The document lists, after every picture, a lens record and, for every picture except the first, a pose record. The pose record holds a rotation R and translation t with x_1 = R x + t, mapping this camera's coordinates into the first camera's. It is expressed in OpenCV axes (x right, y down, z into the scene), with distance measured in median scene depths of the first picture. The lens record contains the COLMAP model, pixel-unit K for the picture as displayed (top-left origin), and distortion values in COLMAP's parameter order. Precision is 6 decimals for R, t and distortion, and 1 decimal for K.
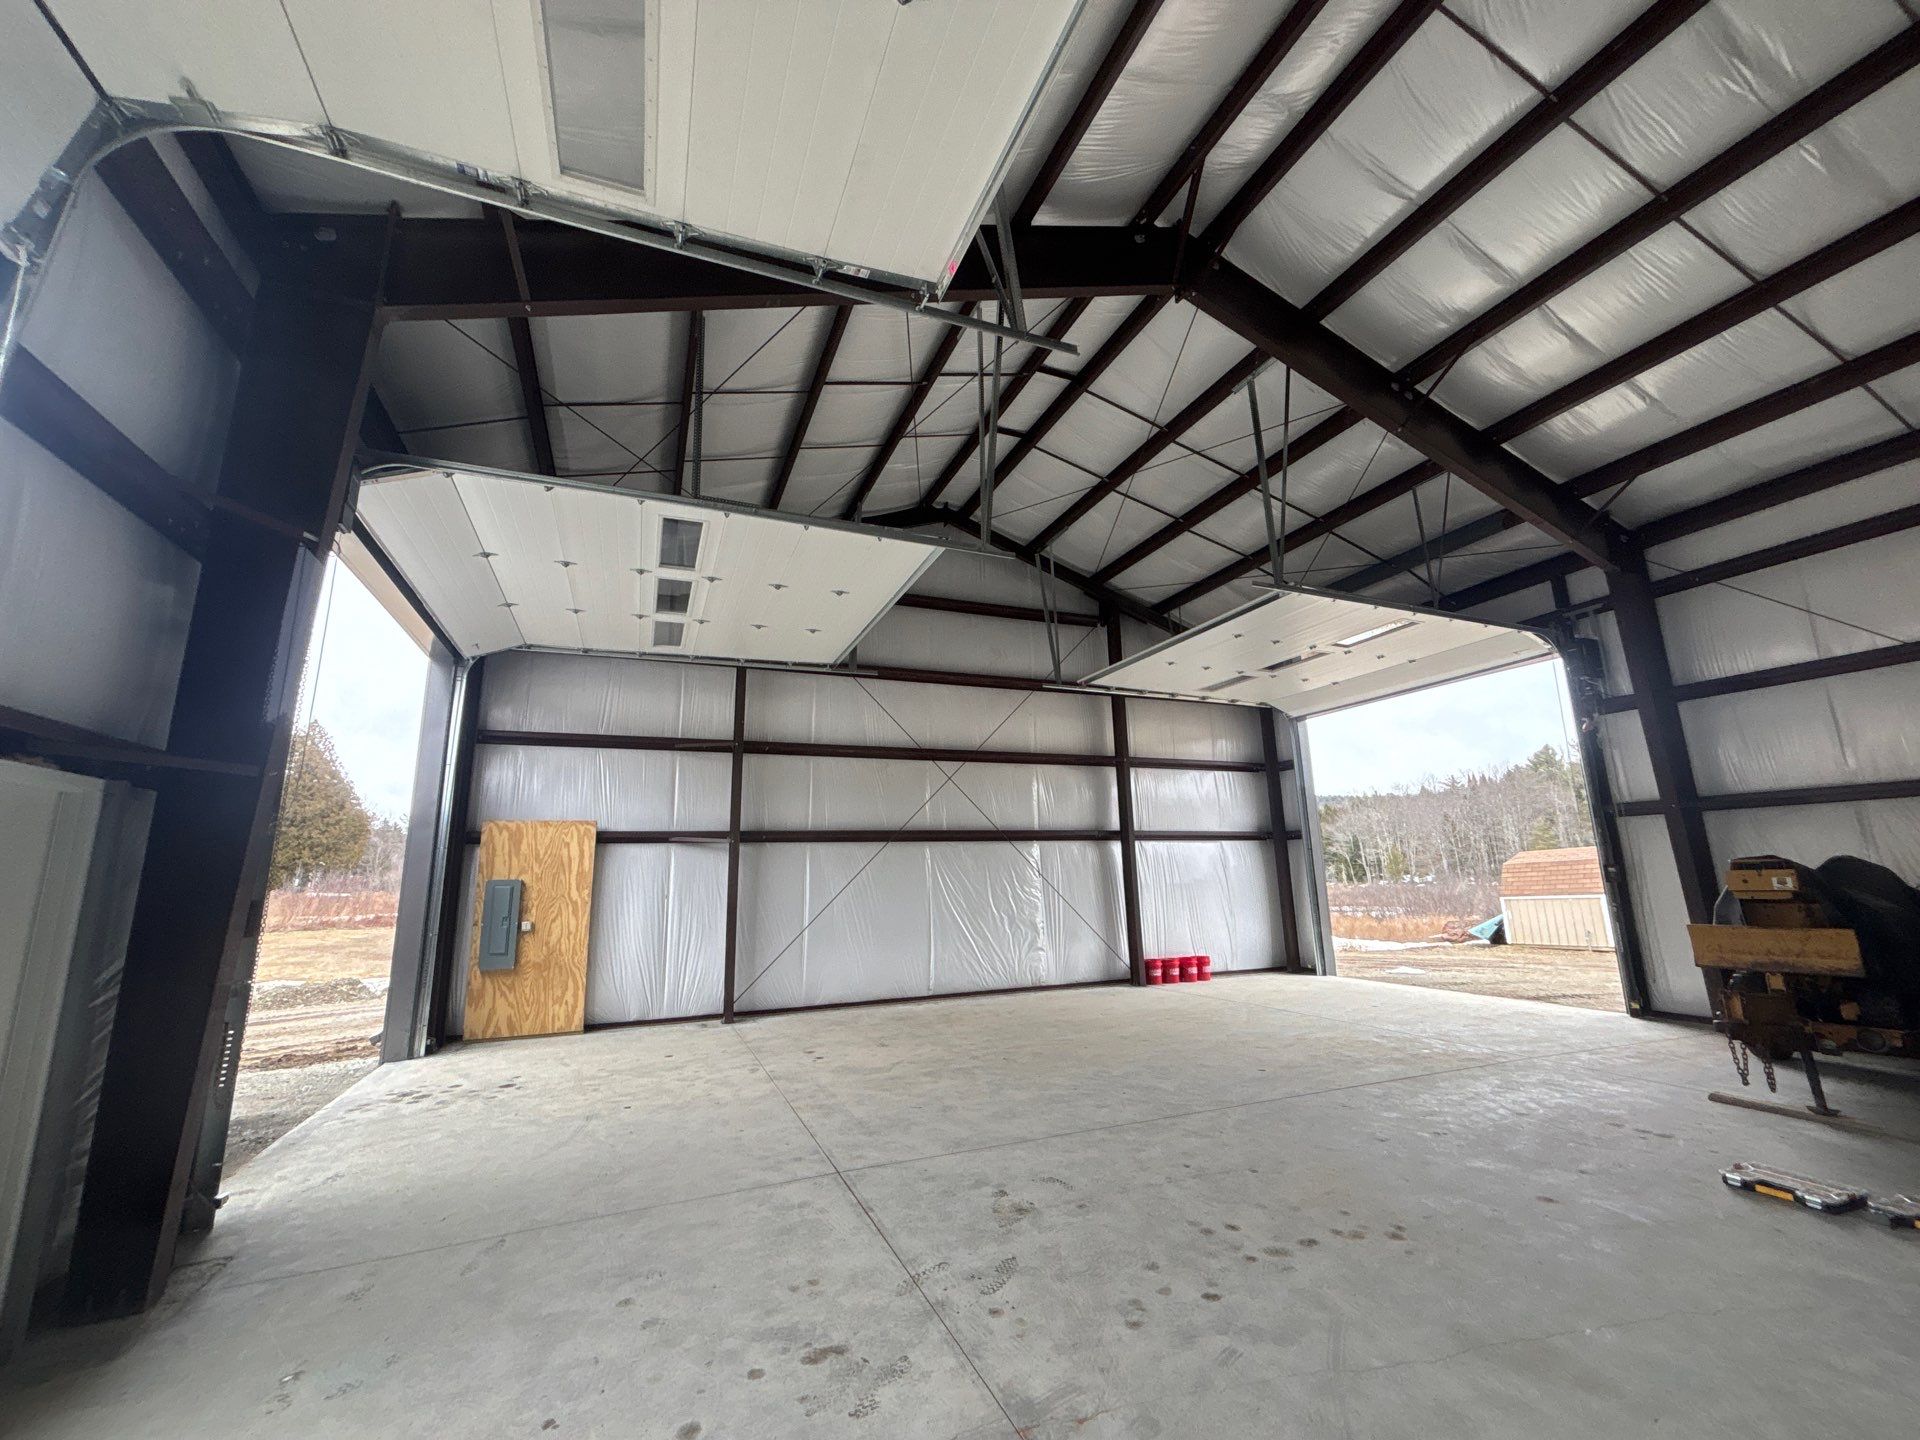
lens RADIAL K [[770.7, 0, 958.8], [0, 770.7, 712.2], [0, 0, 1]] dist [-0.004259, -0.000166]
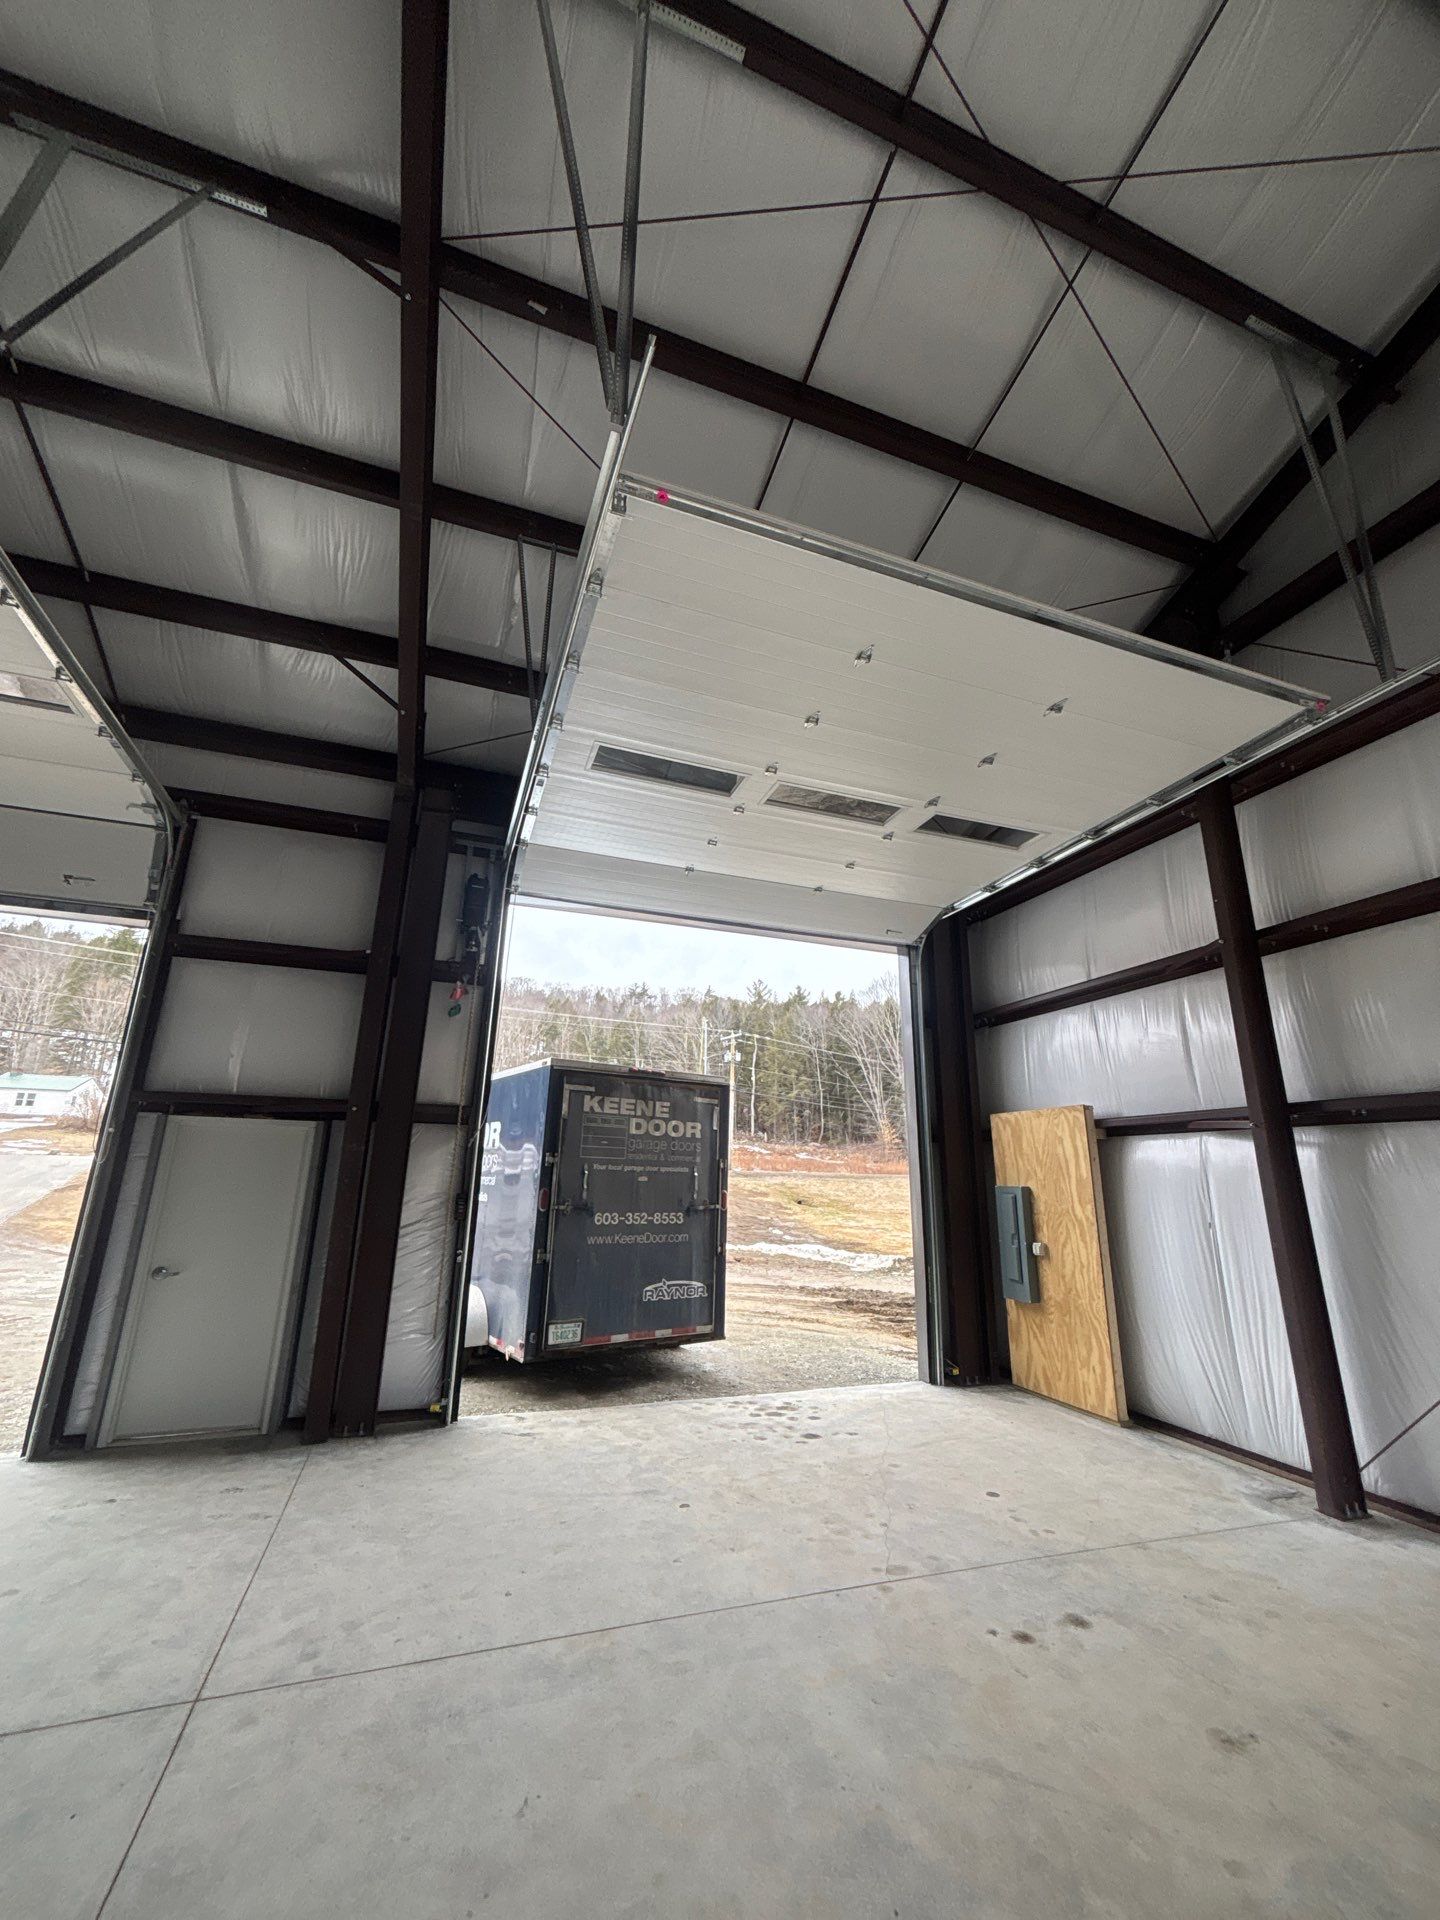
lens RADIAL K [[770.7, 0, 718.8], [0, 770.7, 958.6], [0, 0, 1]] dist [-0.004259, -0.000166]
pose [[-0.032783, -0.251290, -0.967357, 0.273896], [0.189356, 0.948786, -0.252883, 0.141119], [0.981361, -0.191465, 0.016479, 0.751118]]
